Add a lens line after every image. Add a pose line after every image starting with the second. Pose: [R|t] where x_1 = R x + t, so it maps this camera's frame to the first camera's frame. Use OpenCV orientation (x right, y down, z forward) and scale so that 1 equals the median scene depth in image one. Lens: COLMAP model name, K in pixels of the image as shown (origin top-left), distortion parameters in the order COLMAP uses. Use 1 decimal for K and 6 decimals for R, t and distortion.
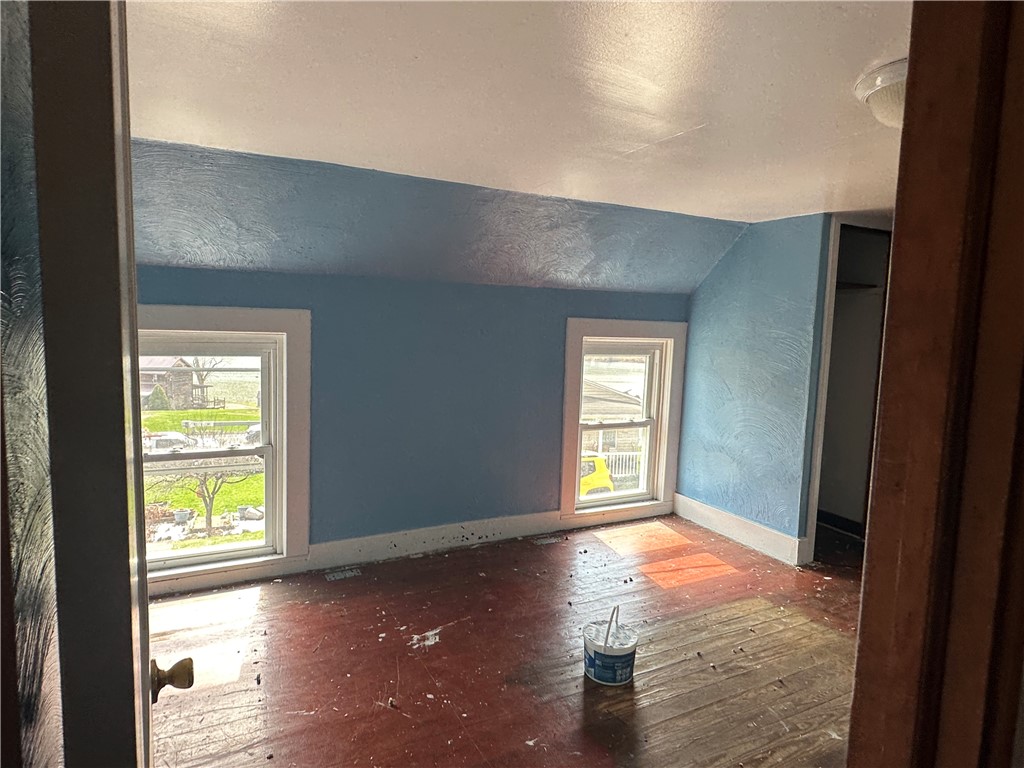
lens RADIAL K [[586.6, 0, 510.0], [0, 586.6, 383.2], [0, 0, 1]] dist [-0.003378, 0.001592]
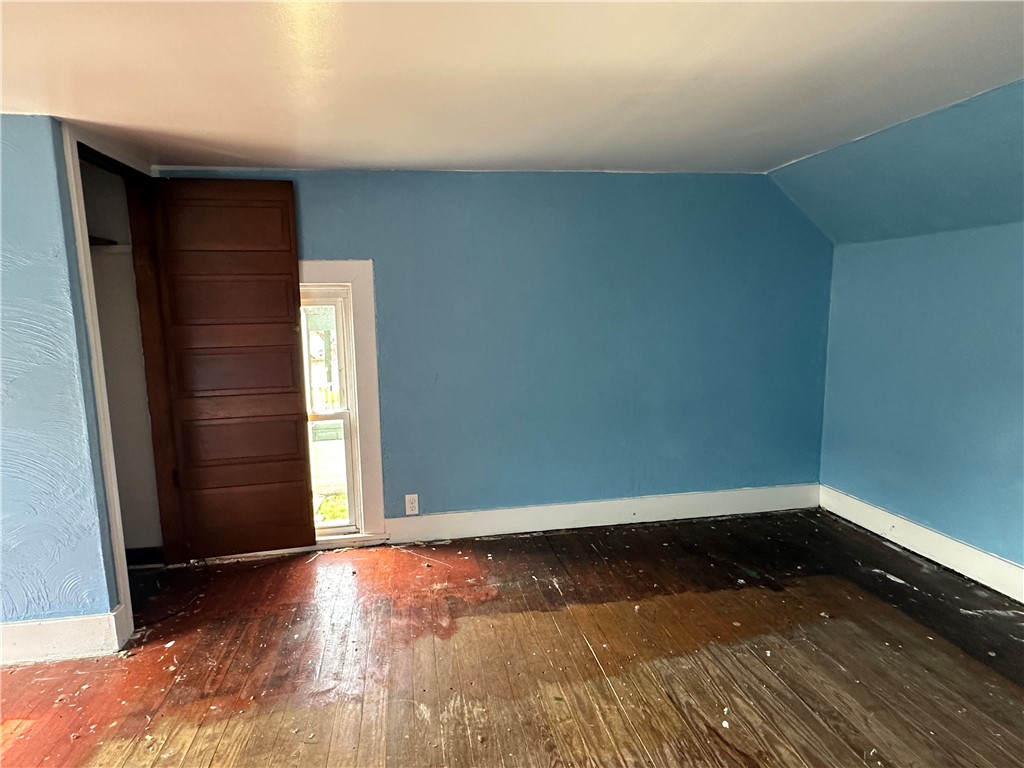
lens RADIAL K [[586.6, 0, 510.6], [0, 586.6, 389.6], [0, 0, 1]] dist [-0.003378, 0.001592]
pose [[0.295789, -0.167023, 0.940538, 0.036350], [0.115863, 0.983599, 0.138232, -0.028061], [-0.948201, 0.068086, 0.310289, 0.344816]]
